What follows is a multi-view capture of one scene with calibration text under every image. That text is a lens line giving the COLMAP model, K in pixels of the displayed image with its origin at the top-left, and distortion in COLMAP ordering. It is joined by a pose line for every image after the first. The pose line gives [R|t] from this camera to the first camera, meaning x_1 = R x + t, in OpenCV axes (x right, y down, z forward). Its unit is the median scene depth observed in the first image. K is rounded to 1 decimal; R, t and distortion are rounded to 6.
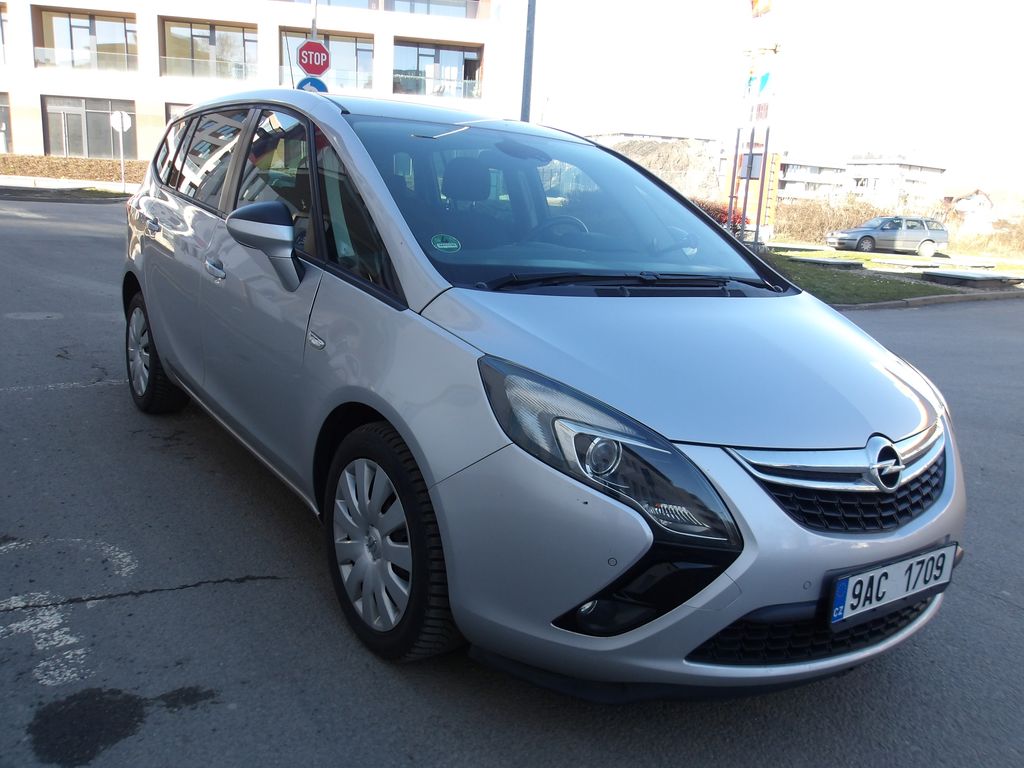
lens RADIAL K [[863.4, 0, 518.6], [0, 863.4, 399.3], [0, 0, 1]] dist [0.005119, -0.007327]
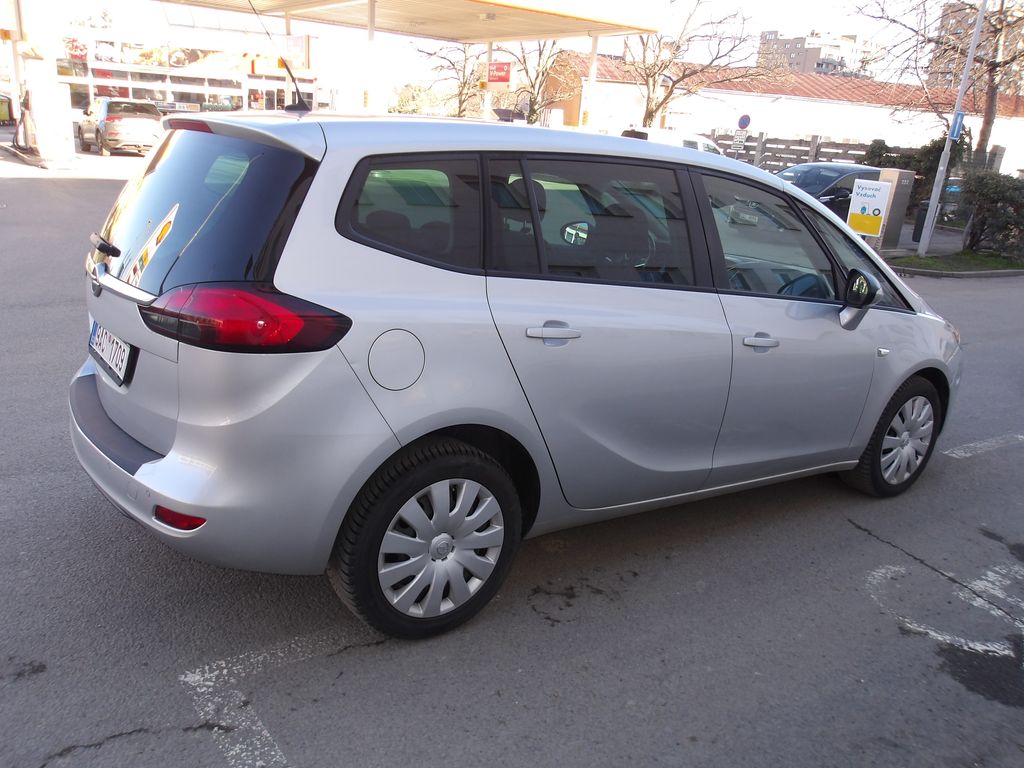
lens RADIAL K [[872.7, 0, 503.1], [0, 872.7, 386.9], [0, 0, 1]] dist [-0.004137, 0.010221]
pose [[-0.008887, -0.340862, 0.940071, -1.761637], [0.148975, 0.929166, 0.338316, -0.652760], [-0.988801, 0.143054, 0.042522, 1.651570]]
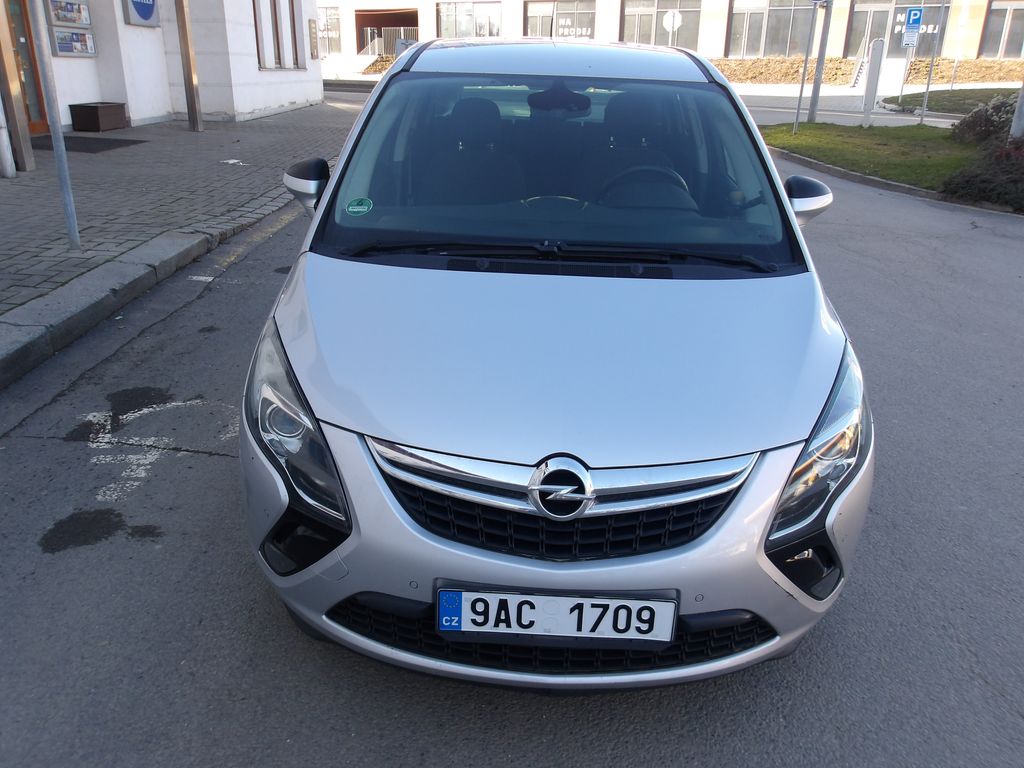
lens RADIAL K [[870.1, 0, 511.0], [0, 870.1, 389.4], [0, 0, 1]] dist [0.009600, 0.002675]
pose [[0.796573, 0.172398, -0.579440, 0.738587], [-0.109635, 0.983779, 0.141981, -0.125409], [0.594519, -0.049571, 0.802552, 0.198801]]
